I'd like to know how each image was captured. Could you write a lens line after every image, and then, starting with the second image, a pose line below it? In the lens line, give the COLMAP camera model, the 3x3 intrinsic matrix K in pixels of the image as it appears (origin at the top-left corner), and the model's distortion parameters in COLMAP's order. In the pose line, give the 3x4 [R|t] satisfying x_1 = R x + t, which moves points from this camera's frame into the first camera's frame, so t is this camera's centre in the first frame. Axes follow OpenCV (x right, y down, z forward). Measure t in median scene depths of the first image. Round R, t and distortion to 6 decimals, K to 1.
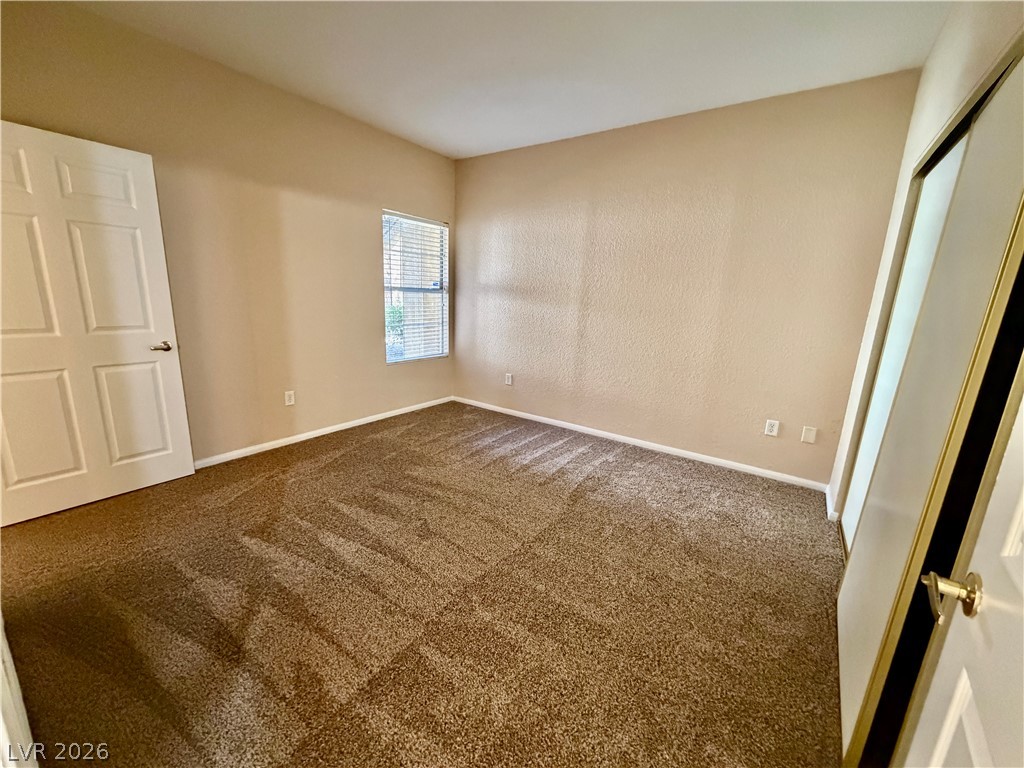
lens RADIAL K [[408.8, 0, 507.0], [0, 408.8, 385.7], [0, 0, 1]] dist [0.000991, 0.000187]
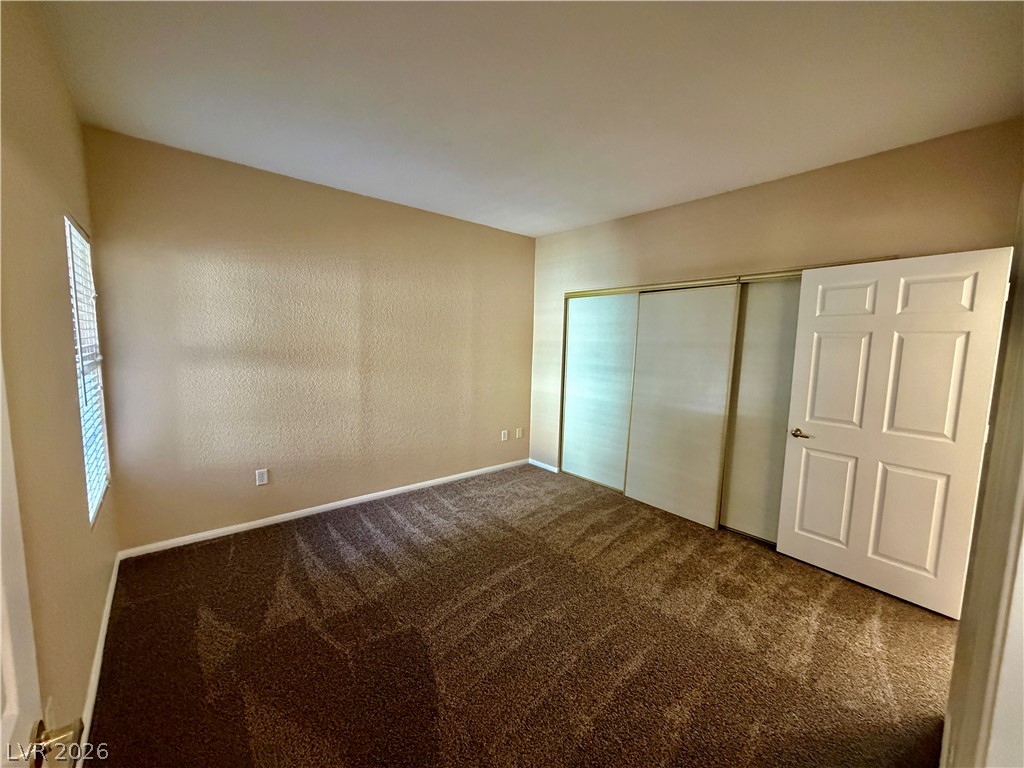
lens RADIAL K [[408.8, 0, 504.5], [0, 408.8, 386.5], [0, 0, 1]] dist [0.000991, 0.000187]
pose [[0.242336, -0.138583, 0.960244, -0.661849], [0.201305, 0.975388, 0.089966, -0.177261], [-0.949078, 0.171500, 0.264269, 0.461621]]
